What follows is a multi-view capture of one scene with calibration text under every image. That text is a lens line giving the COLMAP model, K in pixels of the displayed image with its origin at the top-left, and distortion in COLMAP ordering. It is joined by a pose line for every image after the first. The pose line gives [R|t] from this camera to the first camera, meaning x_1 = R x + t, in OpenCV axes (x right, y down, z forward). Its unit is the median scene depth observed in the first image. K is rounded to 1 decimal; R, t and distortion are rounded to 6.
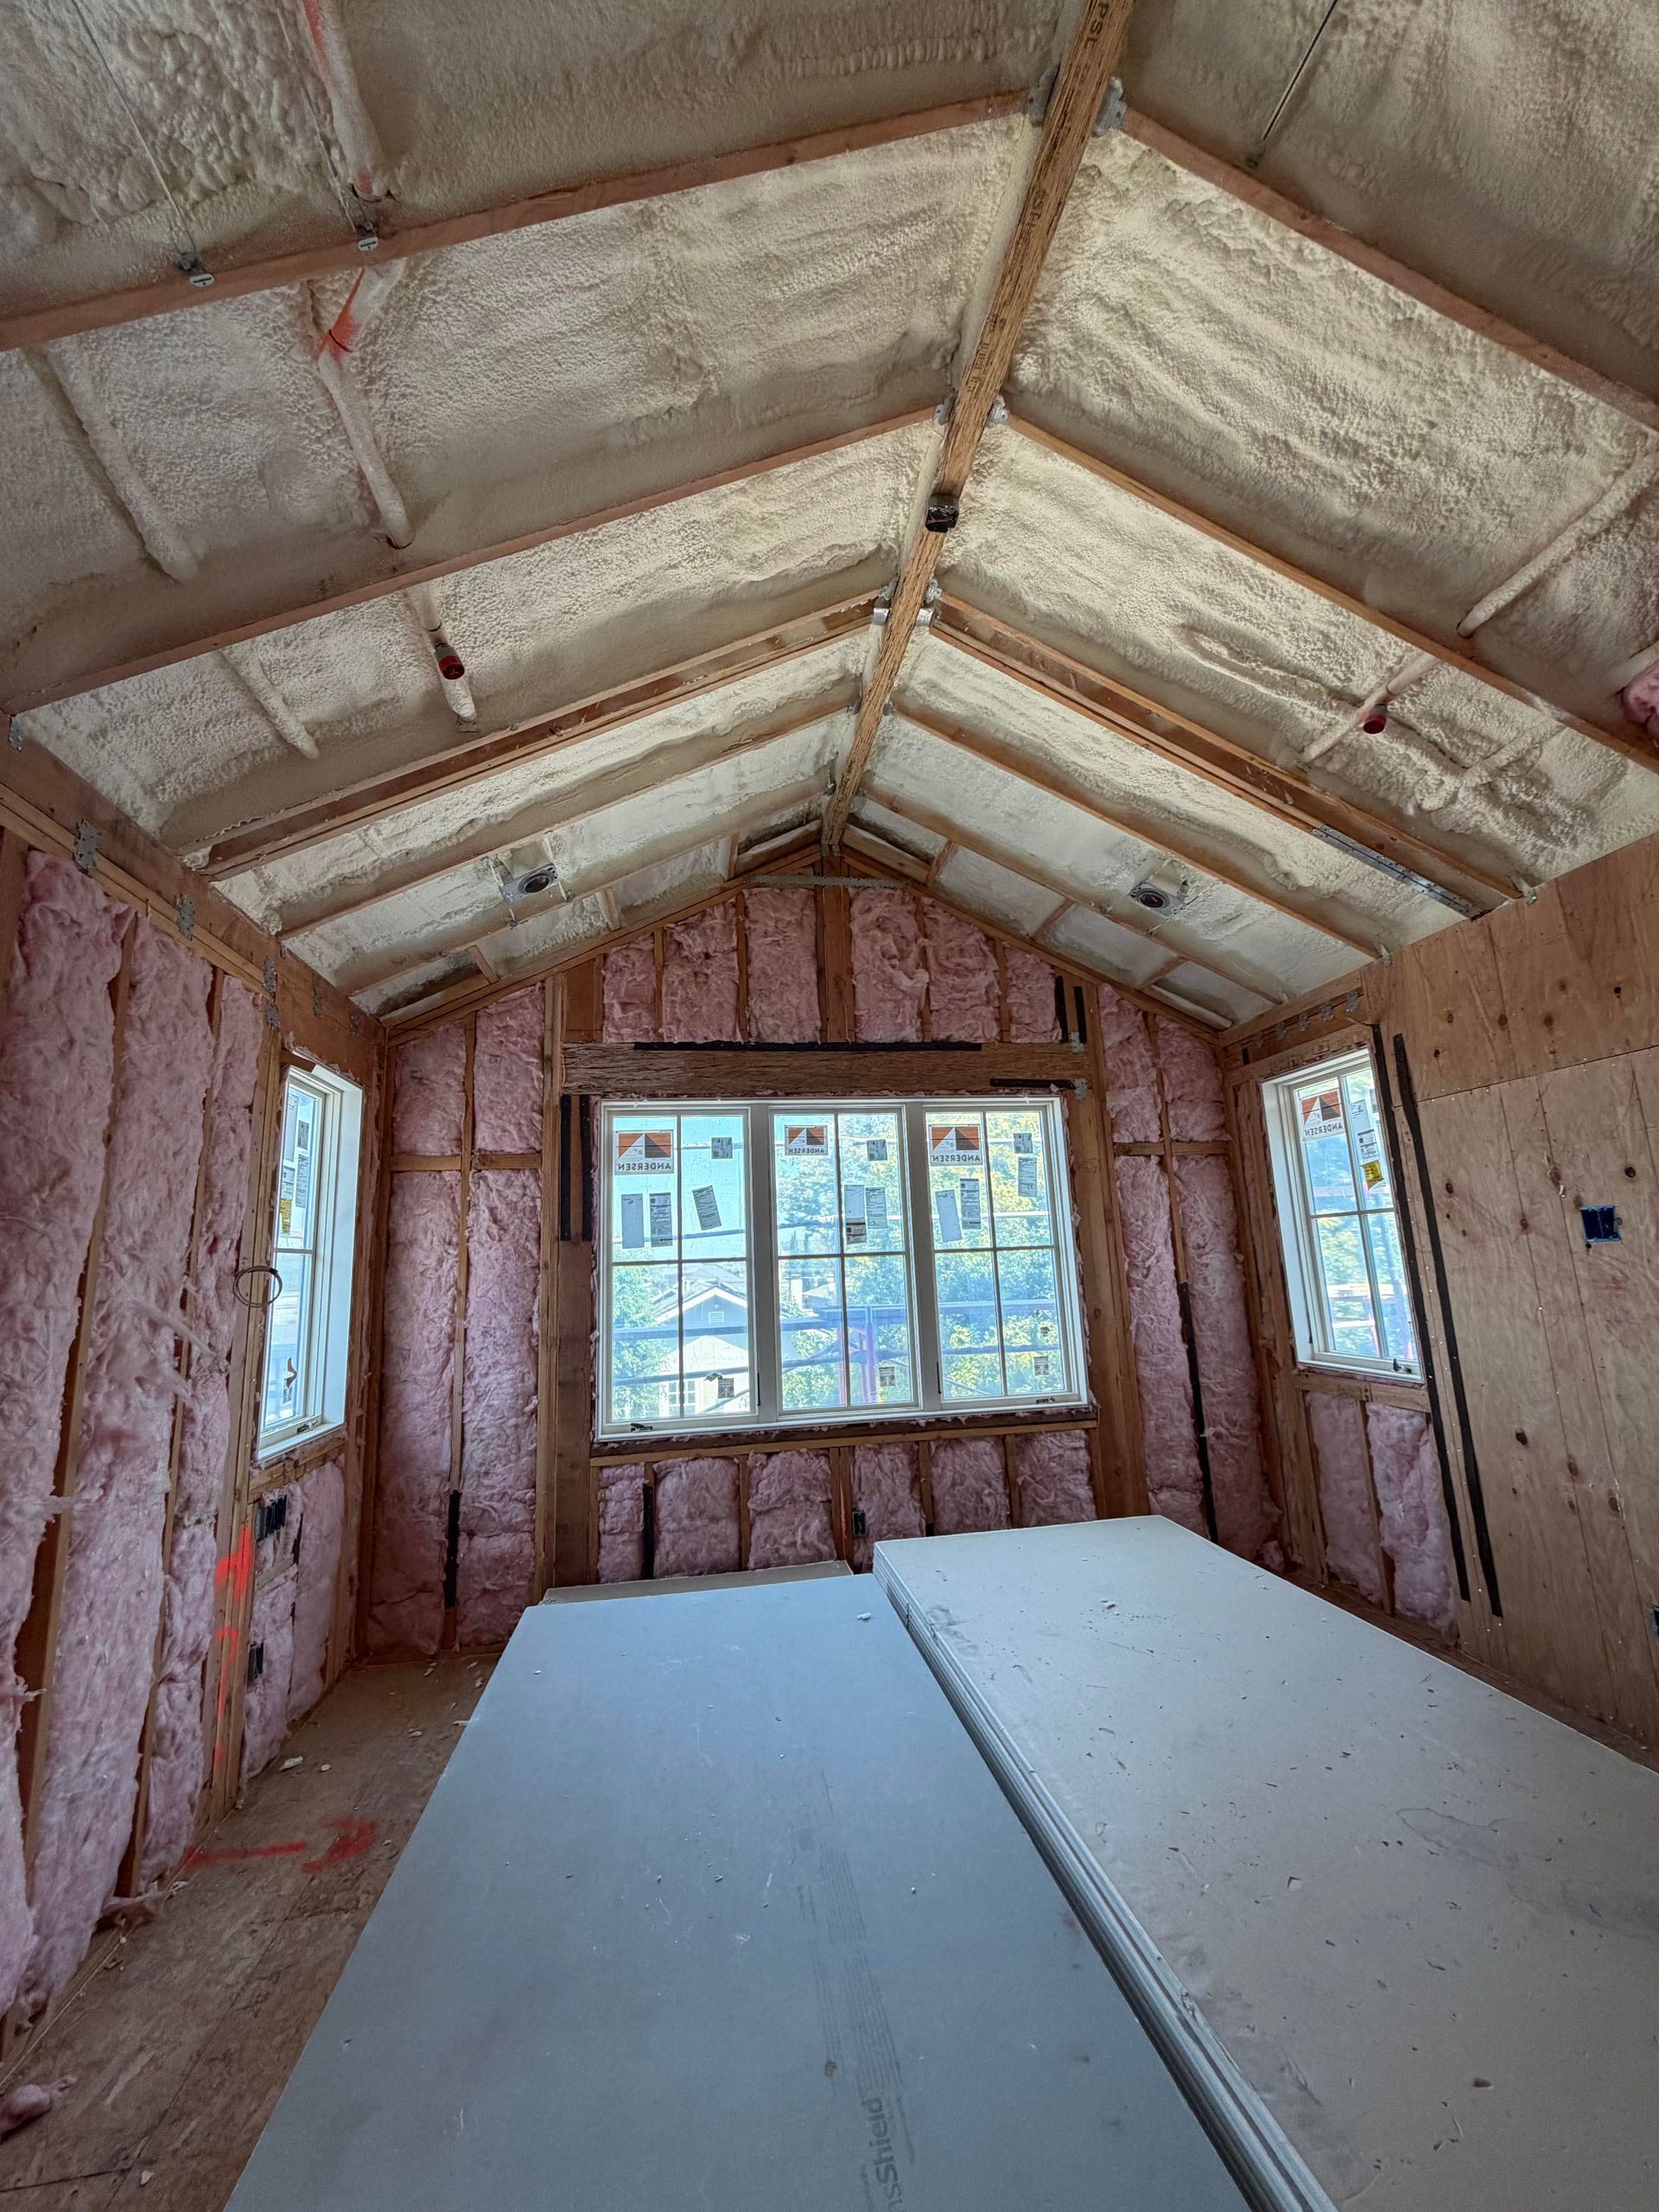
lens RADIAL K [[873.3, 0, 823.8], [0, 873.3, 1098.0], [0, 0, 1]] dist [0.000612, 0.000889]
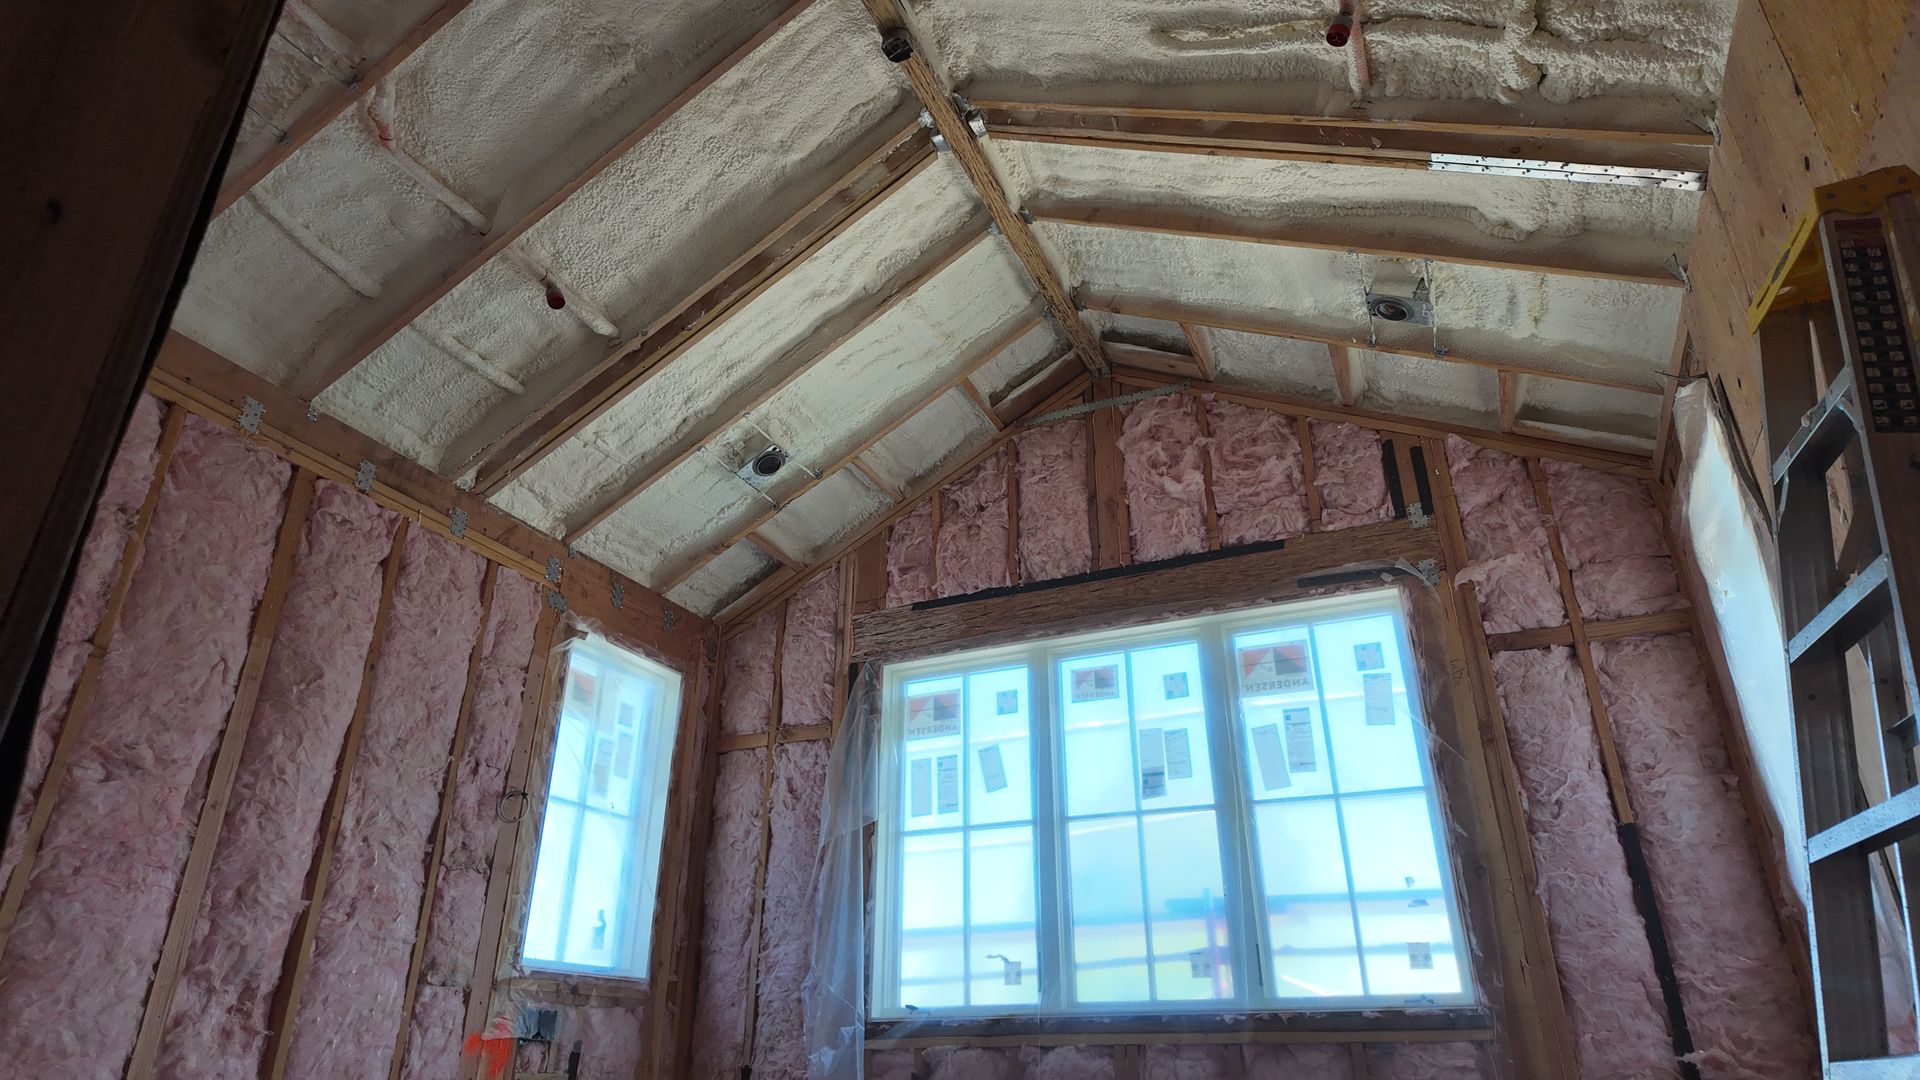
lens RADIAL K [[1111.6, 0, 972.0], [0, 1111.6, 540.2], [0, 0, 1]] dist [0.044384, -0.035401]
pose [[0.836013, -0.201228, -0.510480, 0.586159], [0.073607, 0.963047, -0.259080, 0.233305], [0.543750, 0.179020, 0.819931, -0.014576]]
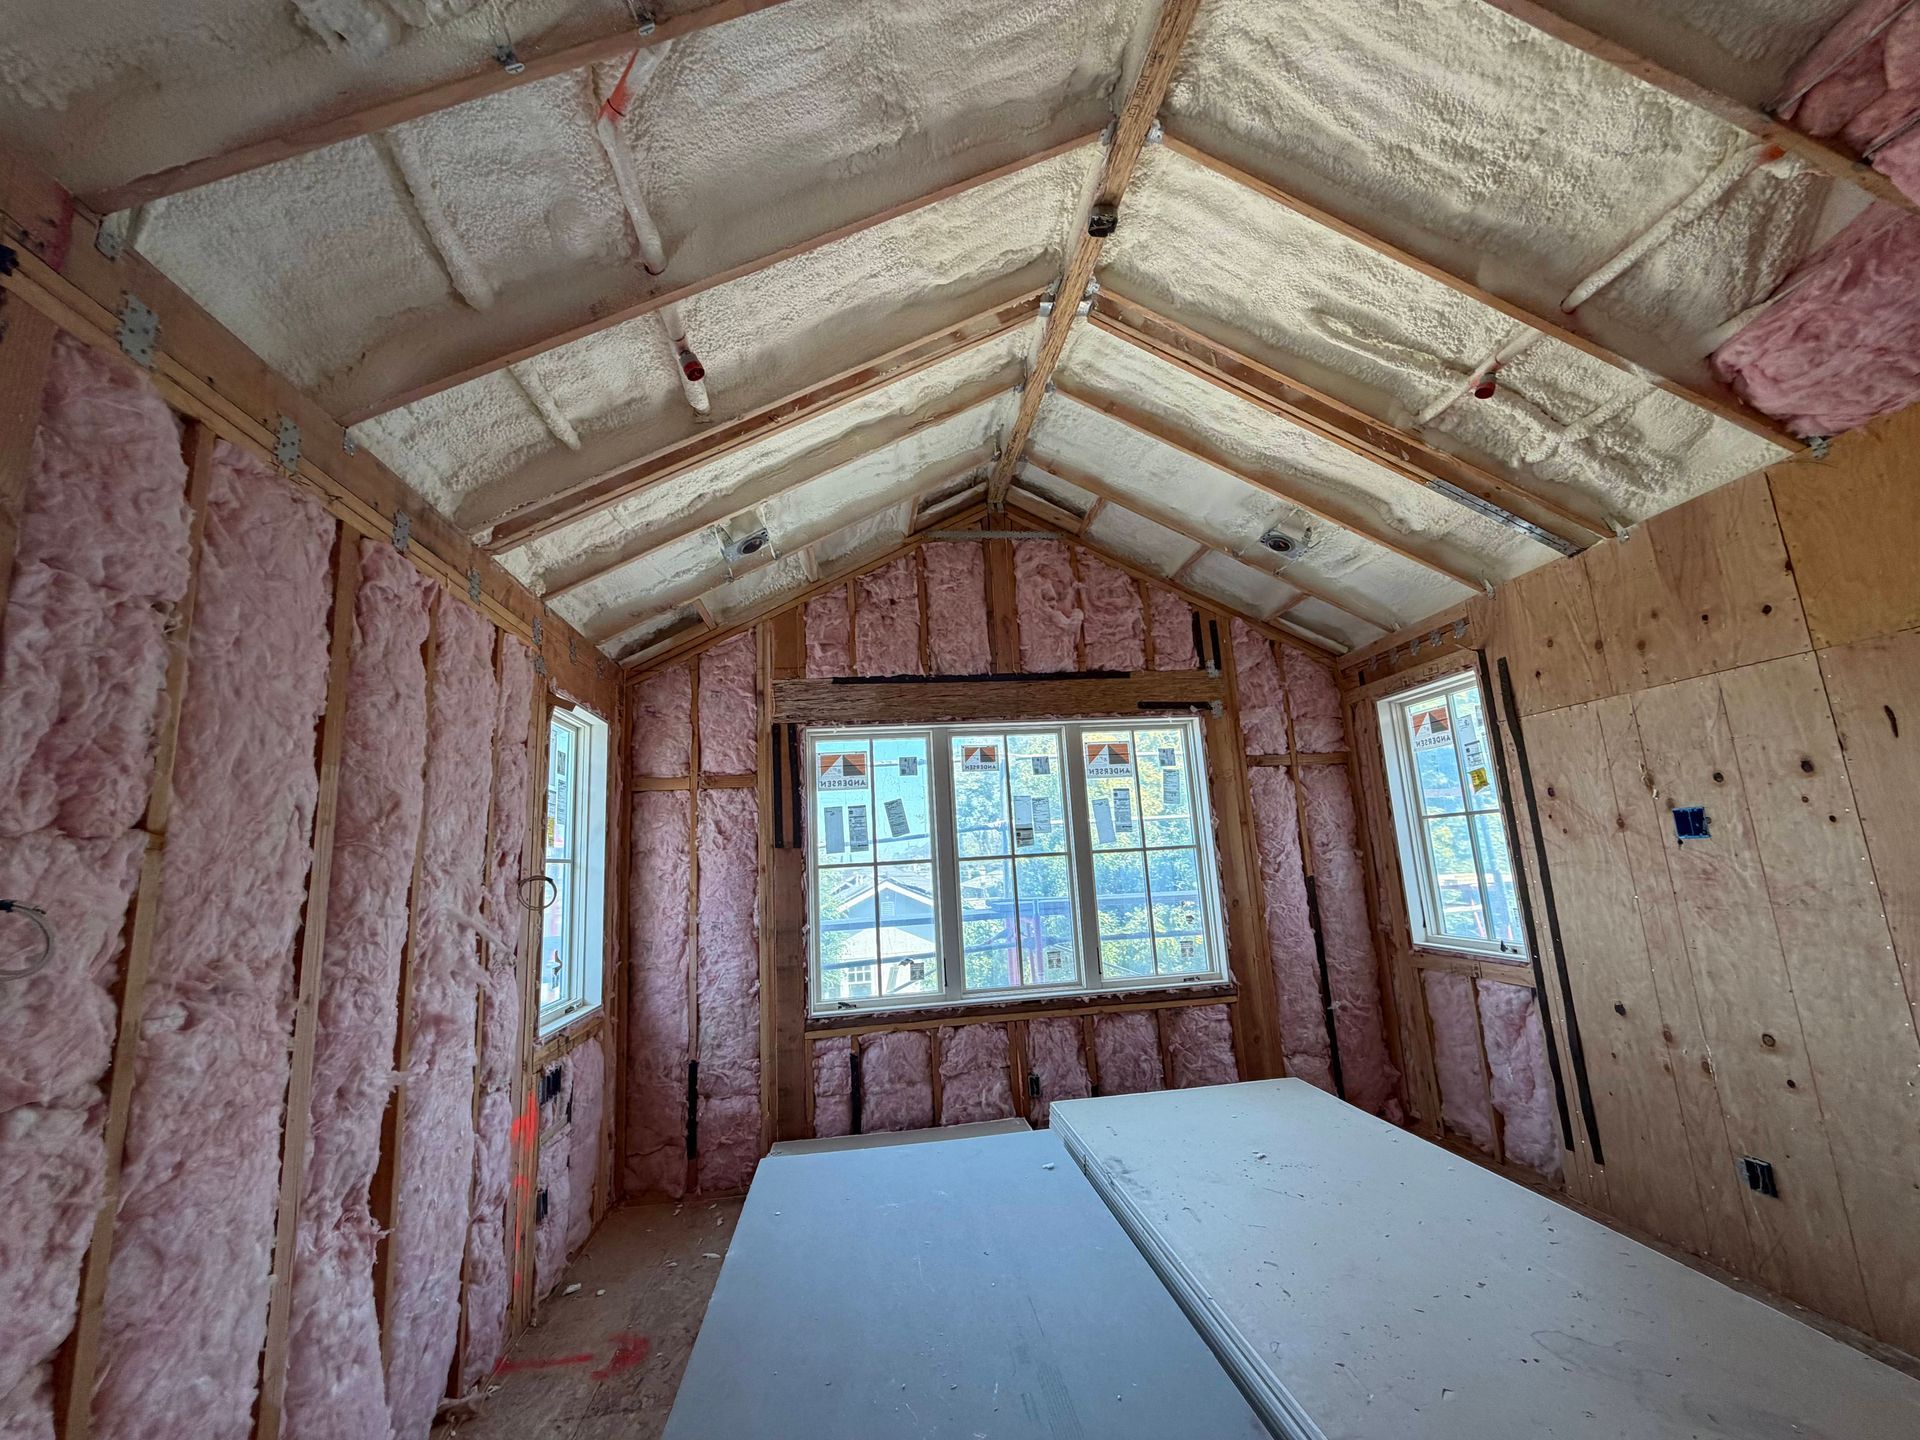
lens RADIAL K [[758.0, 0, 950.6], [0, 758.0, 722.6], [0, 0, 1]] dist [0.000612, 0.000889]
pose [[0.999382, -0.019475, -0.029276, -0.035919], [0.019765, 0.999758, 0.009650, -0.011893], [0.029081, -0.010223, 0.999525, -0.013223]]
